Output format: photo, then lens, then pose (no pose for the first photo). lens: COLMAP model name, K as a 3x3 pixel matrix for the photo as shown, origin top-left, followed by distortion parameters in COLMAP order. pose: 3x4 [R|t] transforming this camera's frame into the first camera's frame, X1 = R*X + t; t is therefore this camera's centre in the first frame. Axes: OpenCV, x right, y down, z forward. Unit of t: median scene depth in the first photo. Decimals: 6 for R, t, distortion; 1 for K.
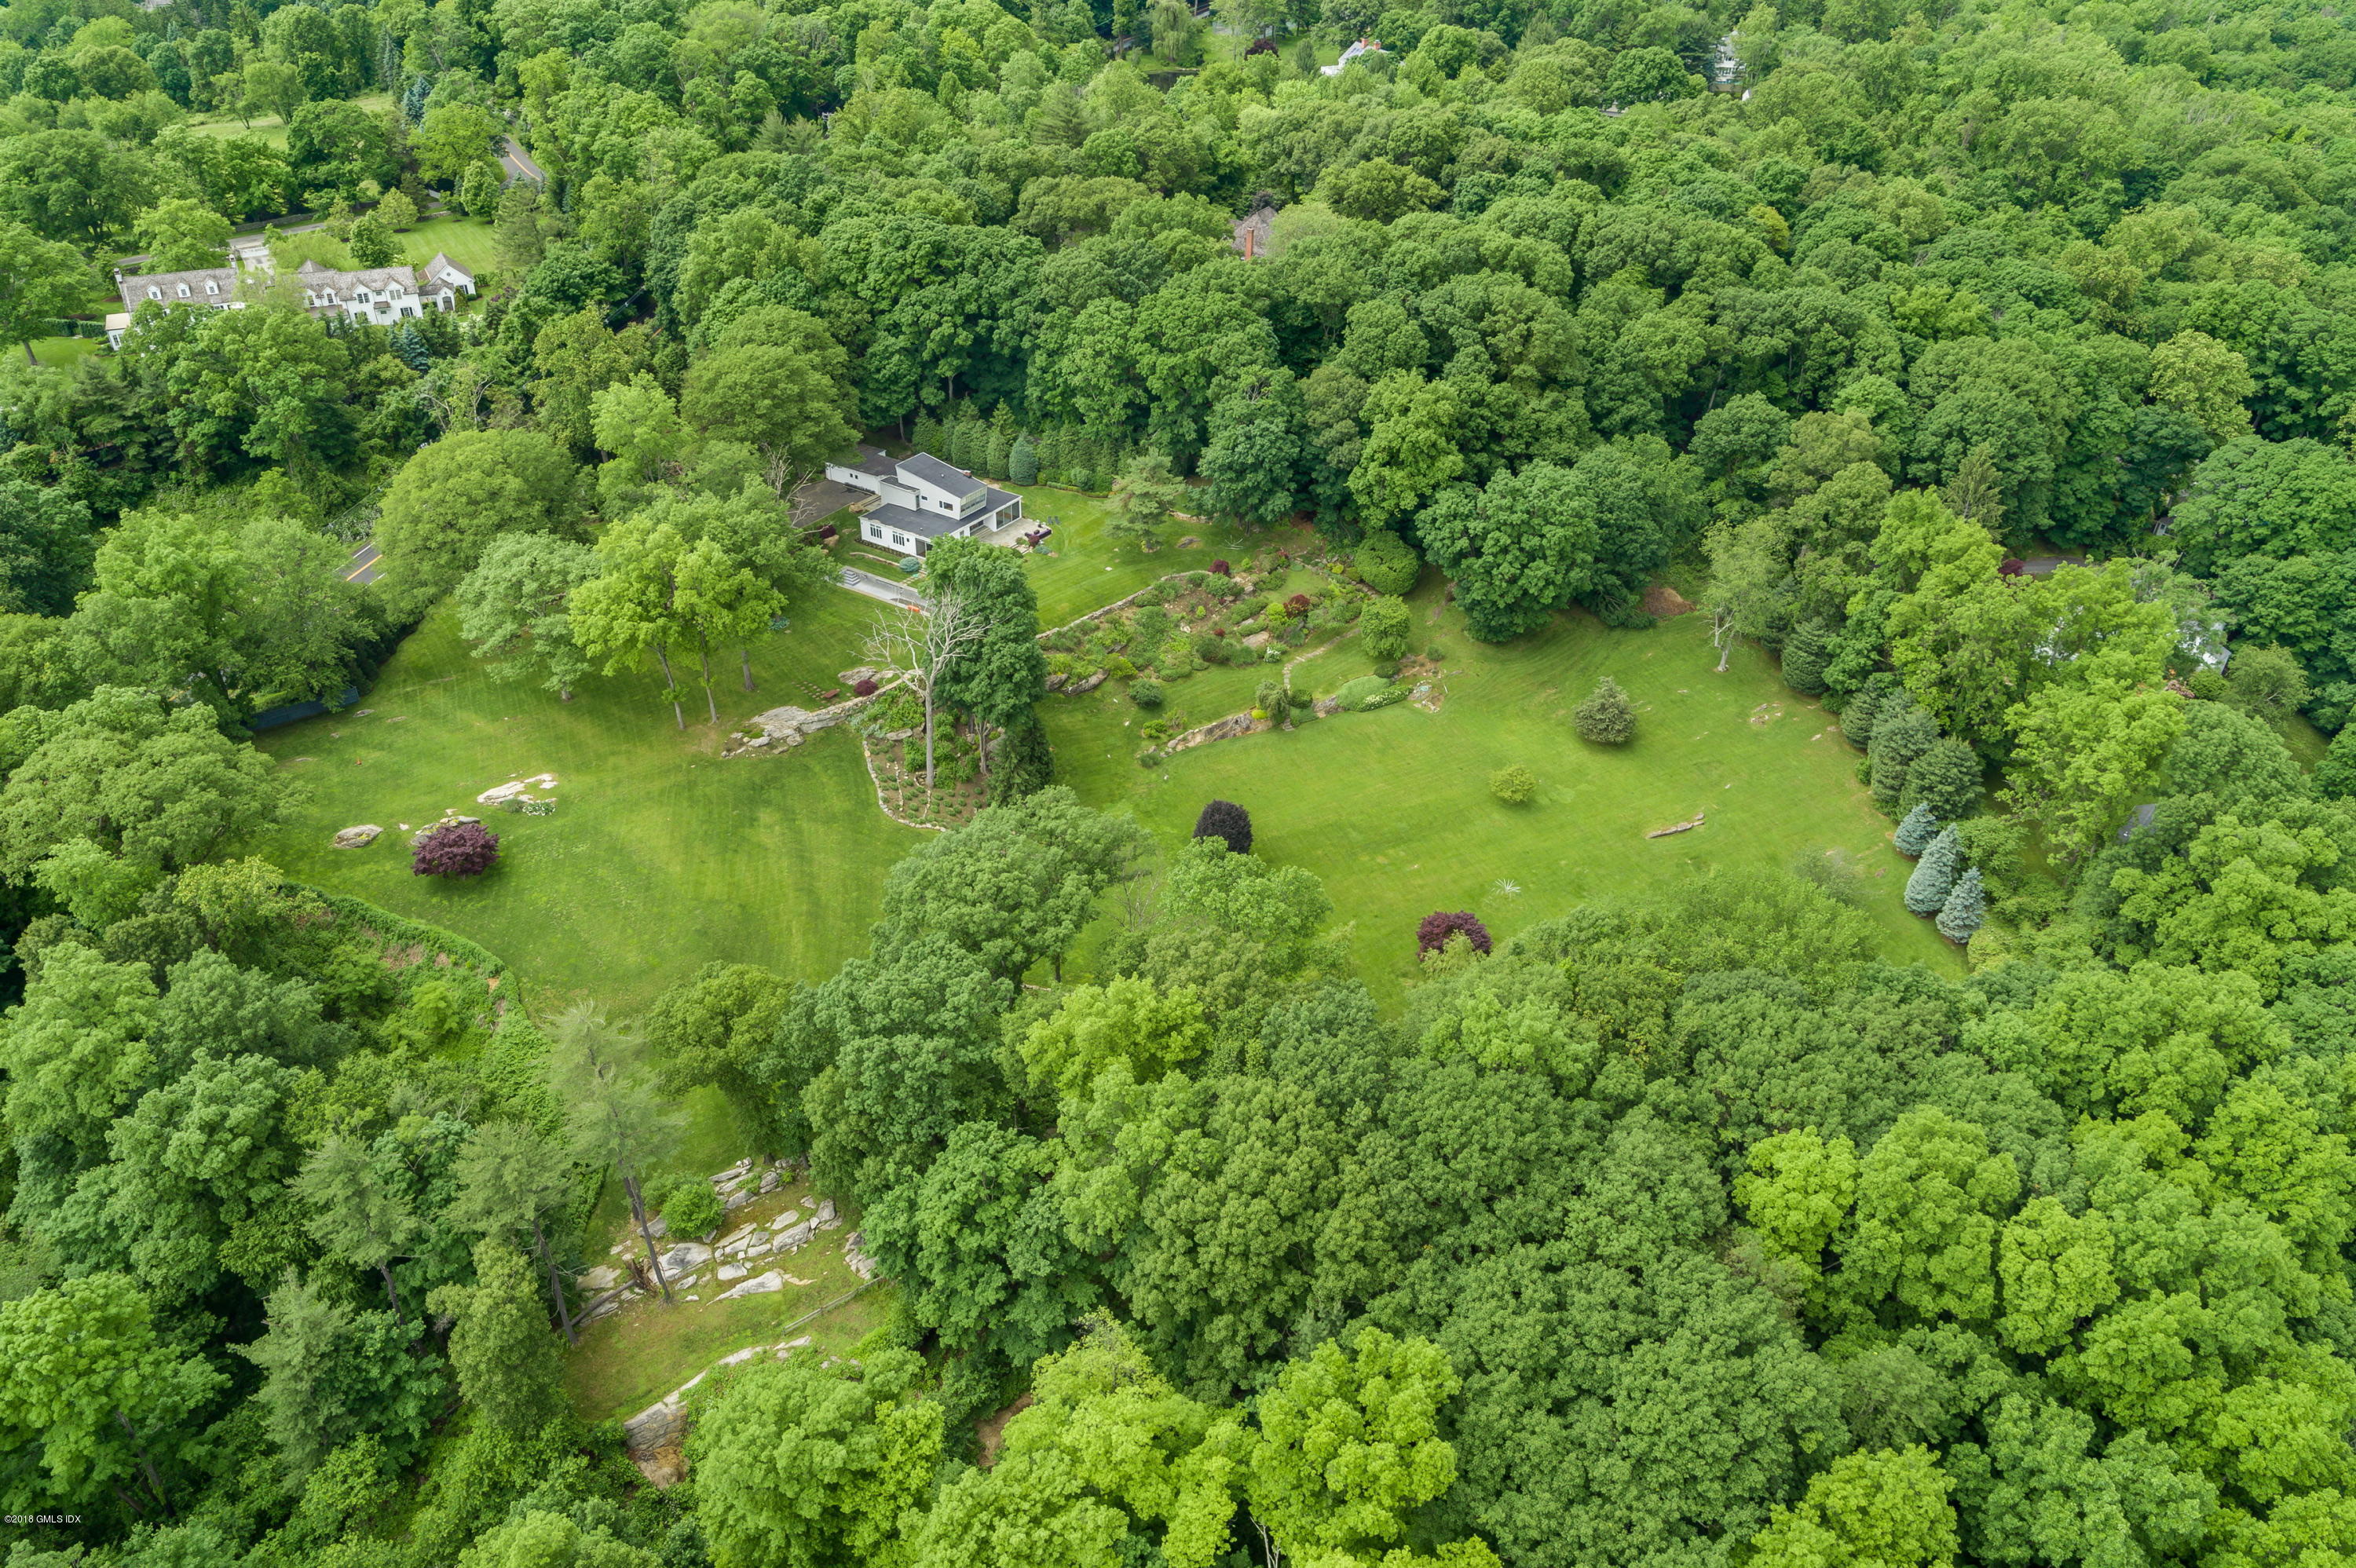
lens RADIAL K [[1602.0, 0, 1178.0], [0, 1602.0, 784.0], [0, 0, 1]] dist [0.005419, -0.004491]
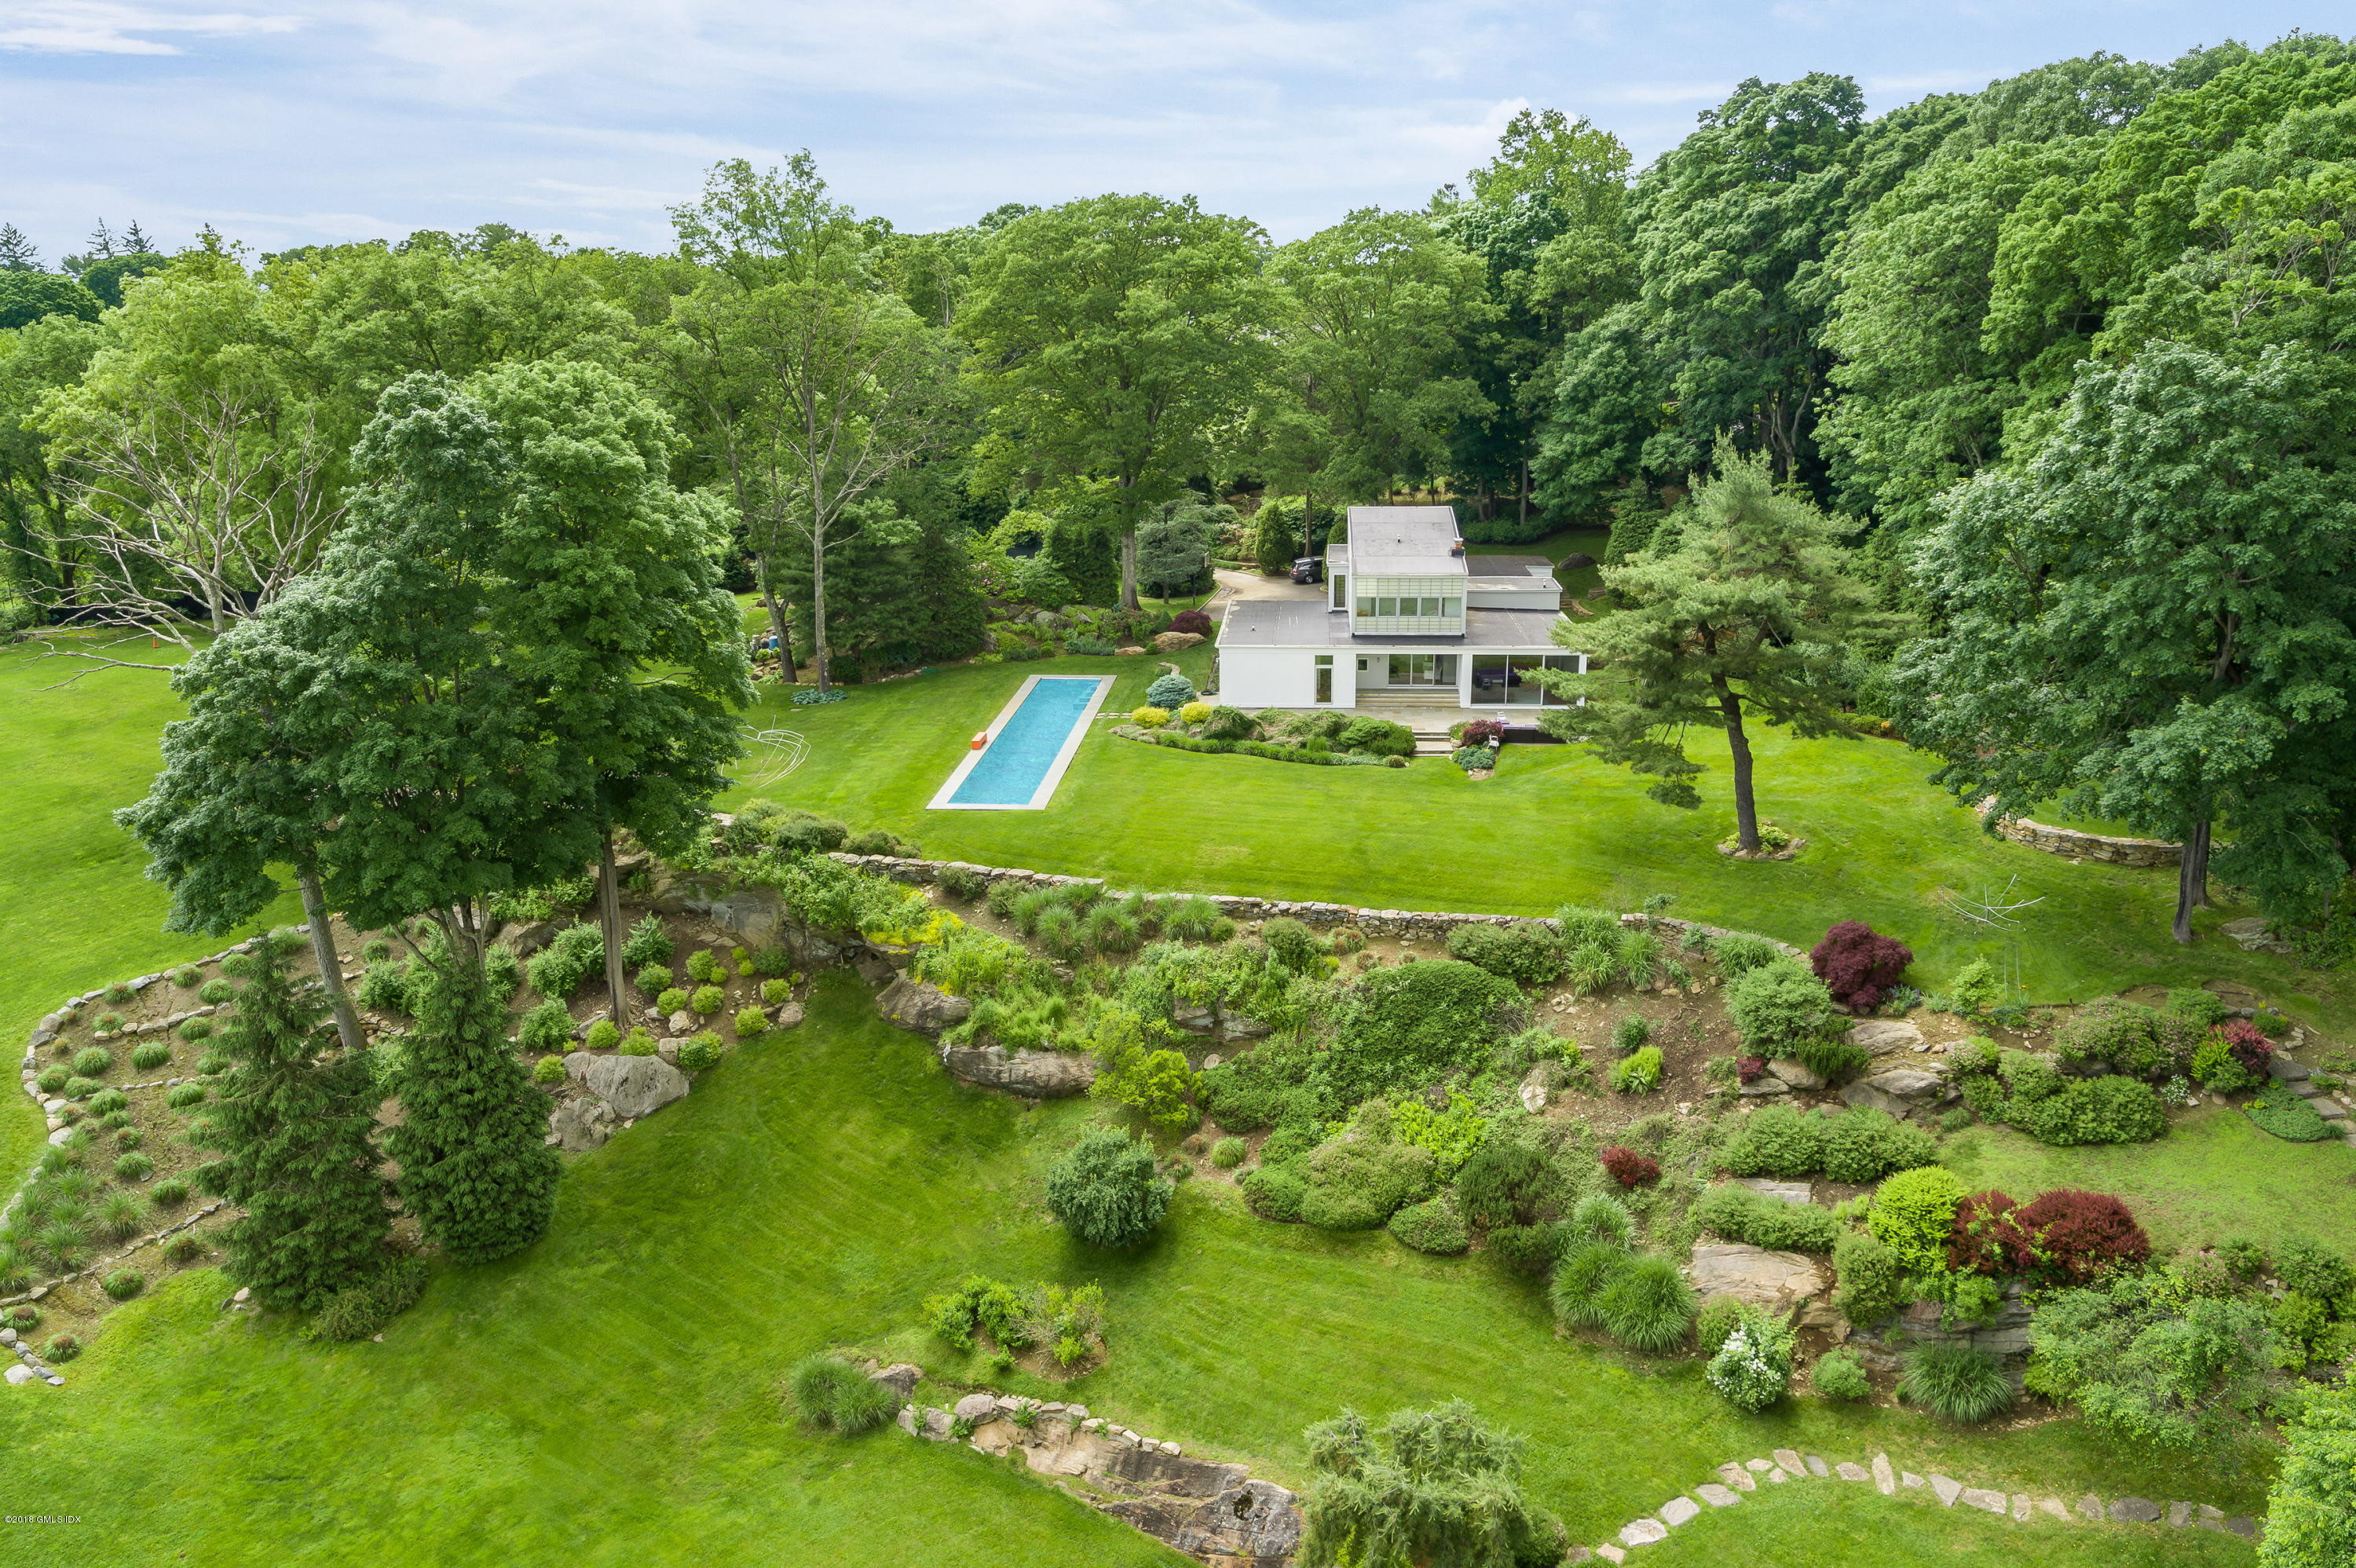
lens RADIAL K [[1634.1, 0, 1178.0], [0, 1634.1, 784.0], [0, 0, 1]] dist [0.002416, -0.000526]
pose [[0.483645, 0.217281, -0.847866, 0.191404], [-0.459851, 0.887309, -0.034922, -0.110472], [0.744732, 0.406782, 0.529059, 0.846308]]
